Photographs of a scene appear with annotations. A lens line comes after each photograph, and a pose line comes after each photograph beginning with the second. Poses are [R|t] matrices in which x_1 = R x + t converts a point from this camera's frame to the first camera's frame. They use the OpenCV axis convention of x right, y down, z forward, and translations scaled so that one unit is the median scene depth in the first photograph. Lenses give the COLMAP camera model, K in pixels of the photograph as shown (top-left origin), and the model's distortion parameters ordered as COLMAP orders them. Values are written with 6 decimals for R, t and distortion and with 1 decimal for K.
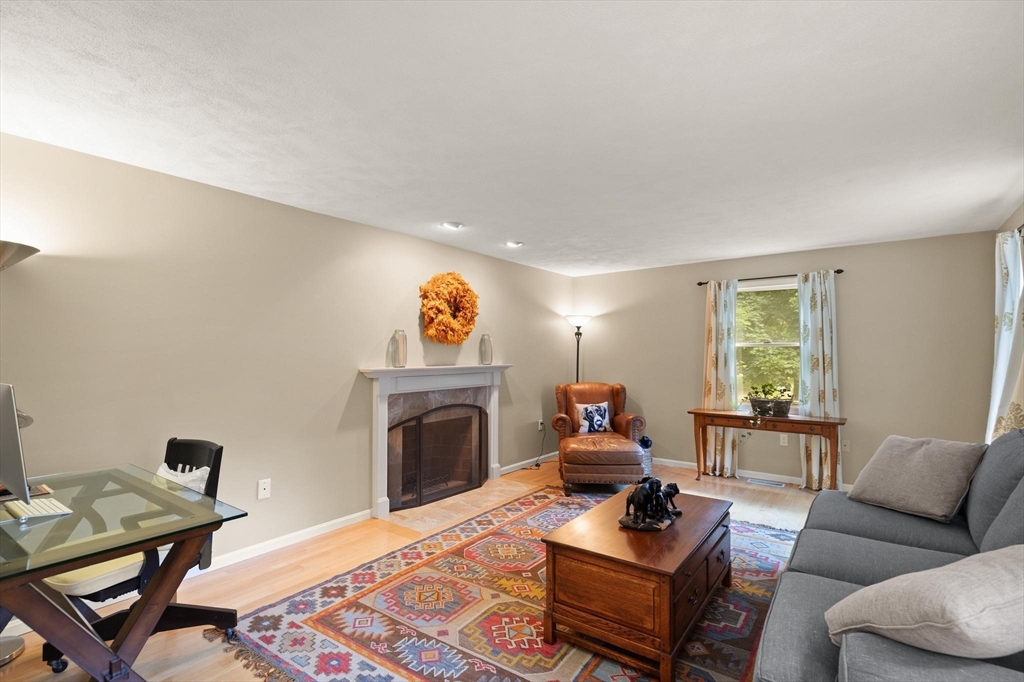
lens RADIAL K [[475.9, 0, 541.6], [0, 475.9, 339.7], [0, 0, 1]] dist [0.015392, -0.003996]
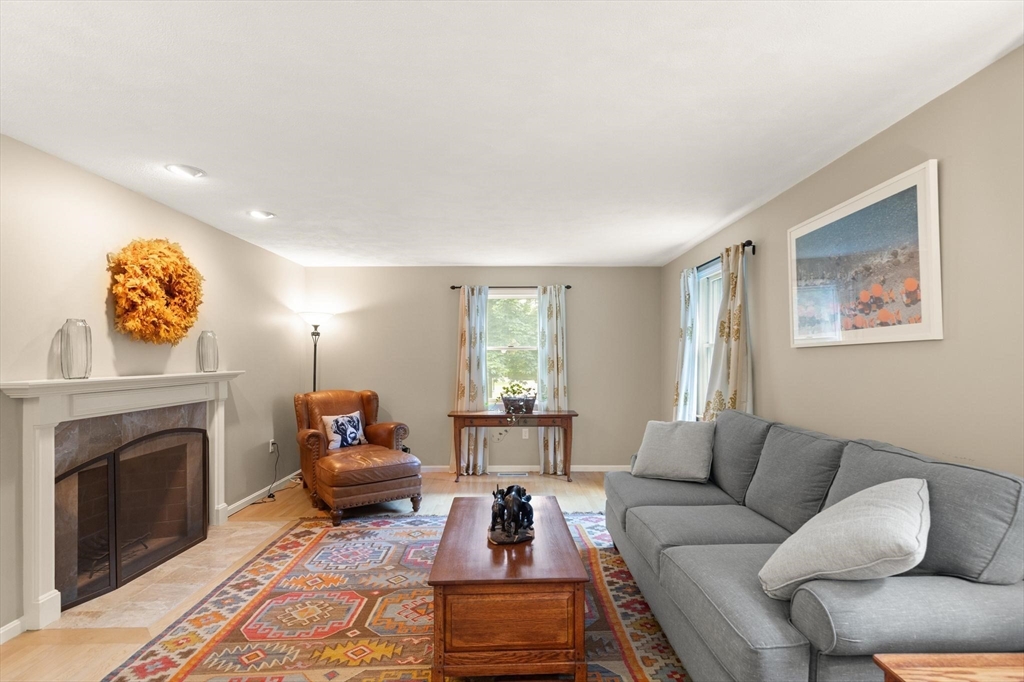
lens RADIAL K [[475.9, 0, 514.3], [0, 475.9, 351.4], [0, 0, 1]] dist [0.015392, -0.003996]
pose [[0.803677, 0.005565, 0.595039, -0.201707], [-0.015438, 0.999815, 0.011501, 0.005393], [-0.594865, -0.018429, 0.803614, 0.141482]]
